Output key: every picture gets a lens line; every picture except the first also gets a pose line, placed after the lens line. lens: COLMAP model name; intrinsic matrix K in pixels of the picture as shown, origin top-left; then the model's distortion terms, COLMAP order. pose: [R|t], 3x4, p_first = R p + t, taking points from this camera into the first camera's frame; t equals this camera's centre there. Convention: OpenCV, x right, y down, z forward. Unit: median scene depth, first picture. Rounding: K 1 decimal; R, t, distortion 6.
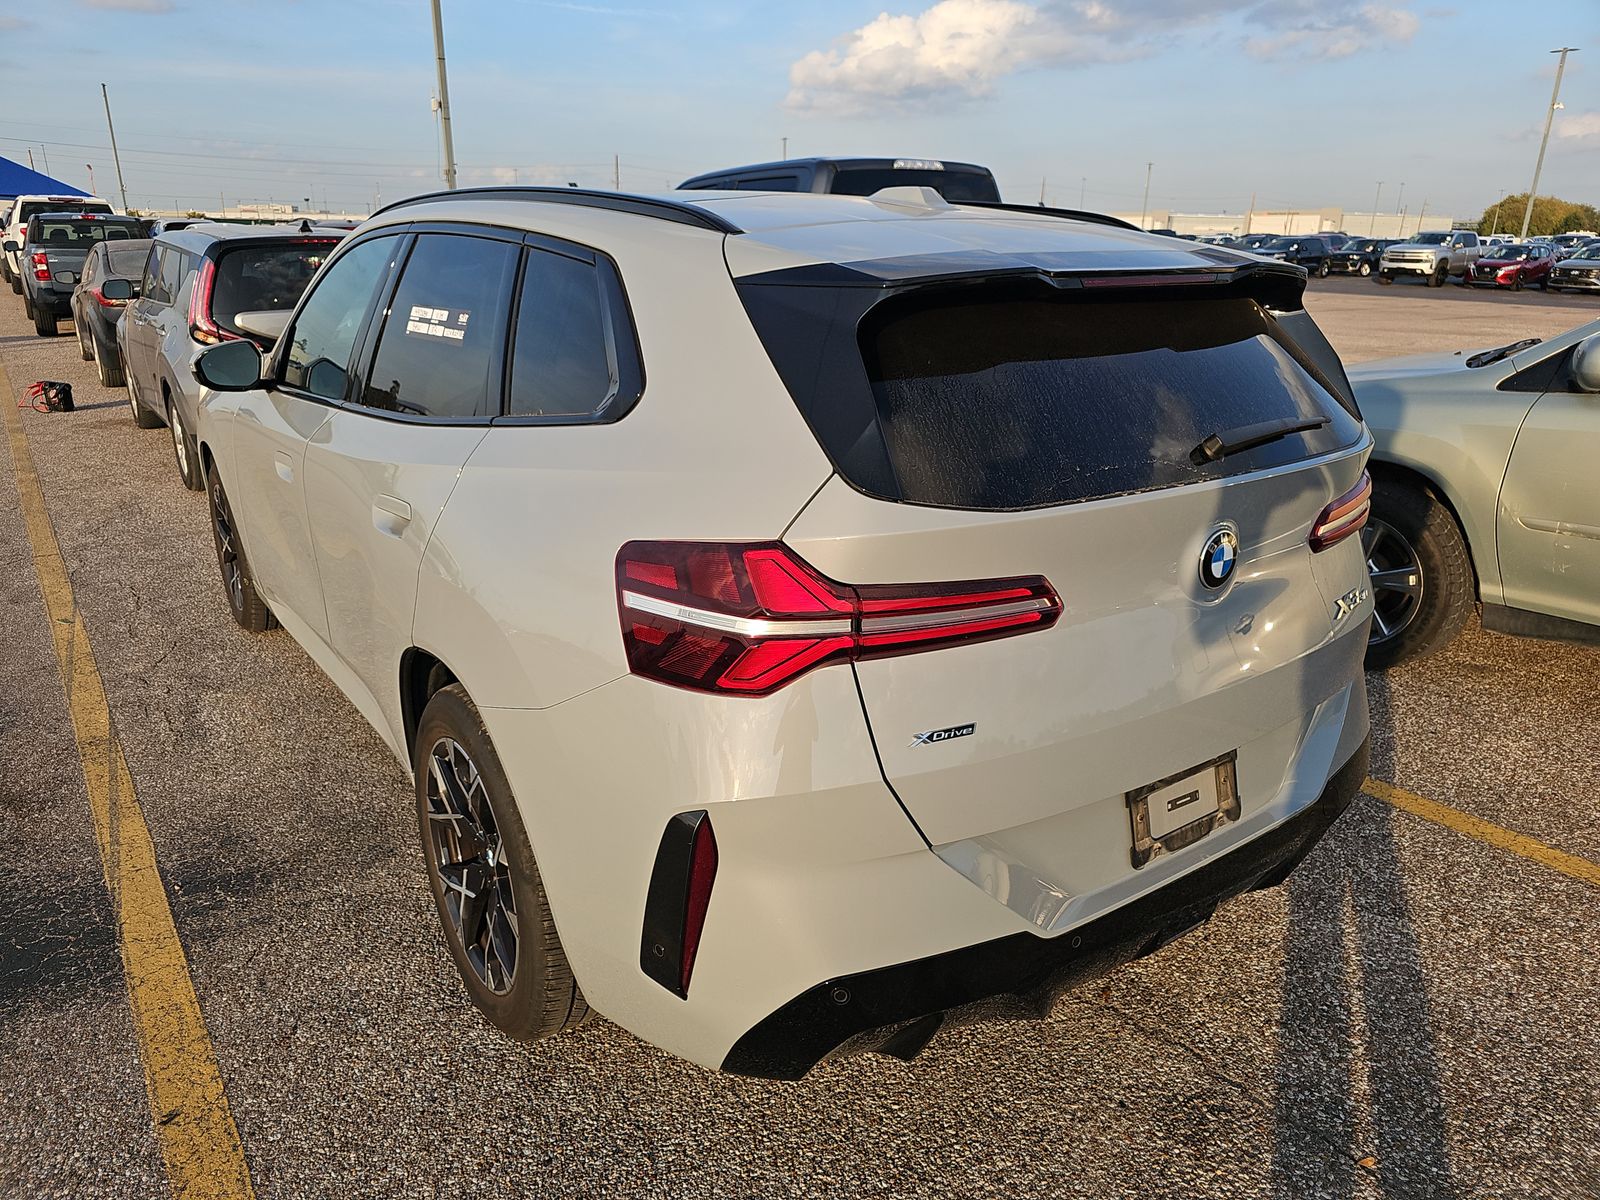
lens RADIAL K [[1066.3, 0, 768.5], [0, 1066.3, 600.0], [0, 0, 1]] dist [-0.002665, -0.005214]
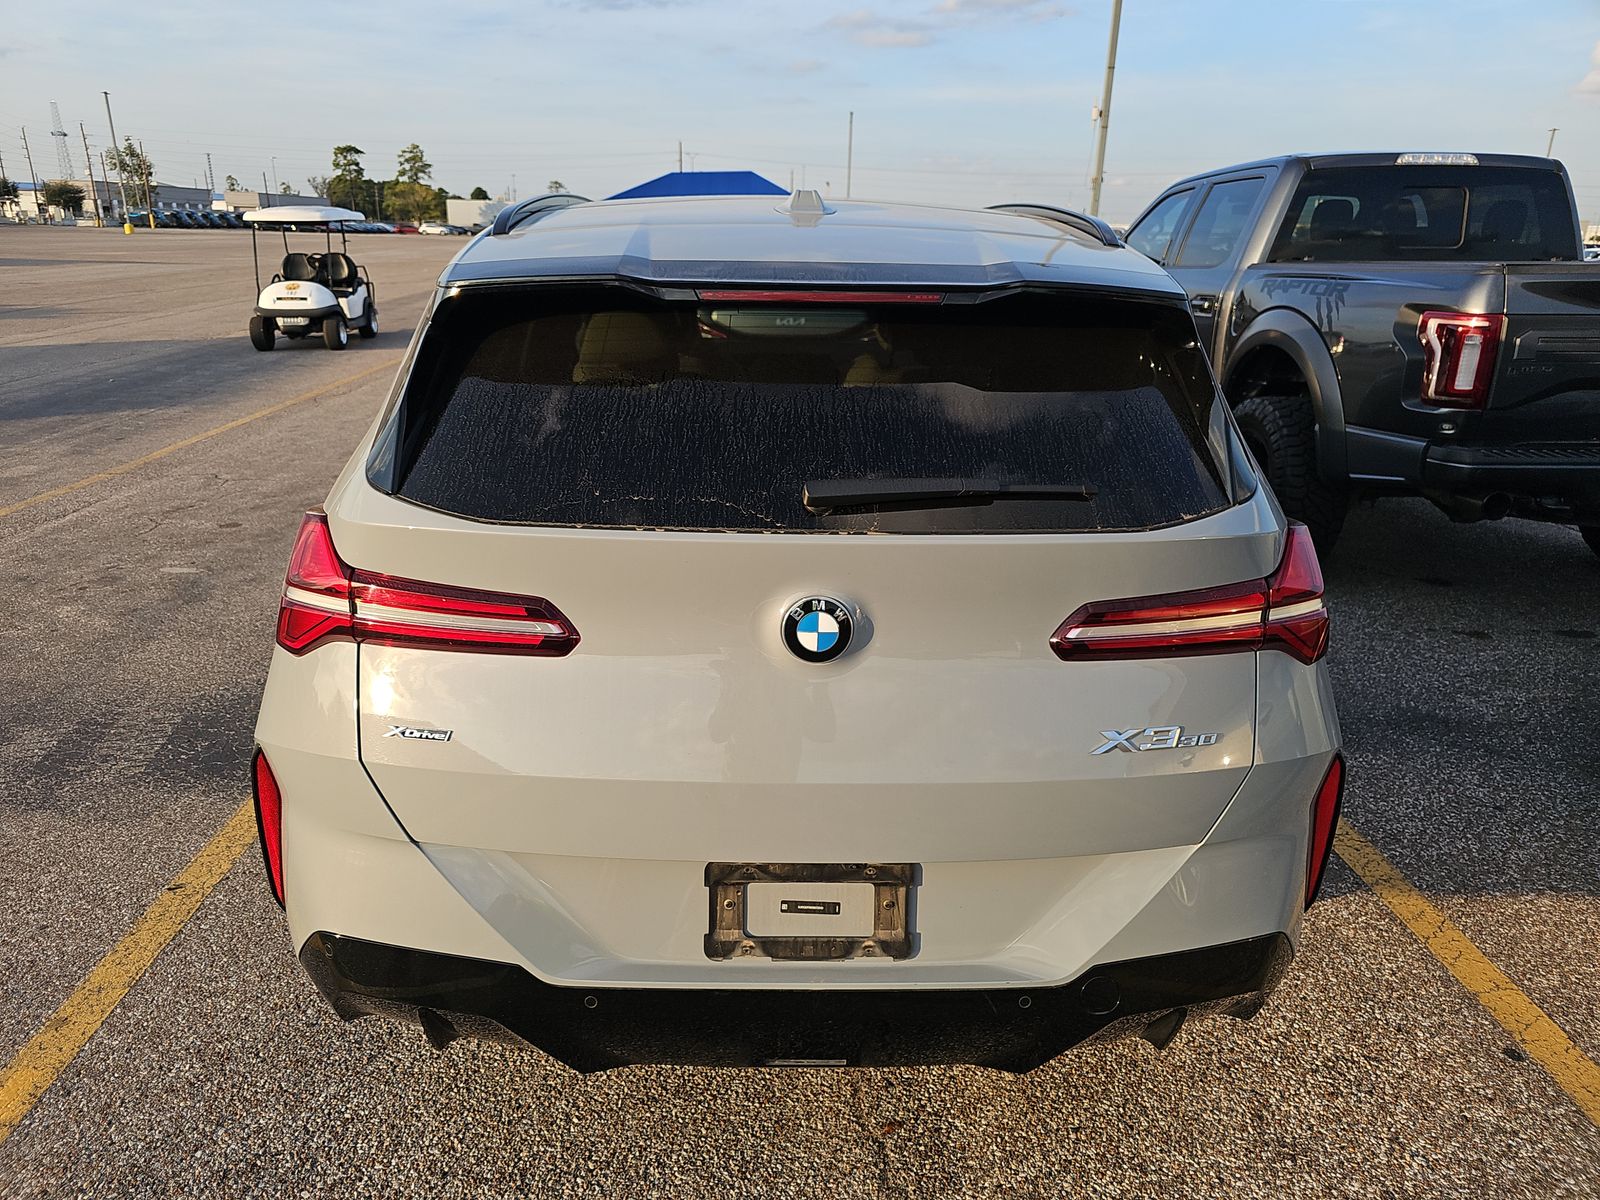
lens RADIAL K [[1066.3, 0, 795.2], [0, 1066.3, 594.5], [0, 0, 1]] dist [-0.002665, -0.005214]
pose [[0.827772, 0.179371, -0.531620, 0.772873], [-0.185314, 0.981751, 0.042701, -0.088561], [0.529578, 0.063170, 0.845906, 0.257018]]
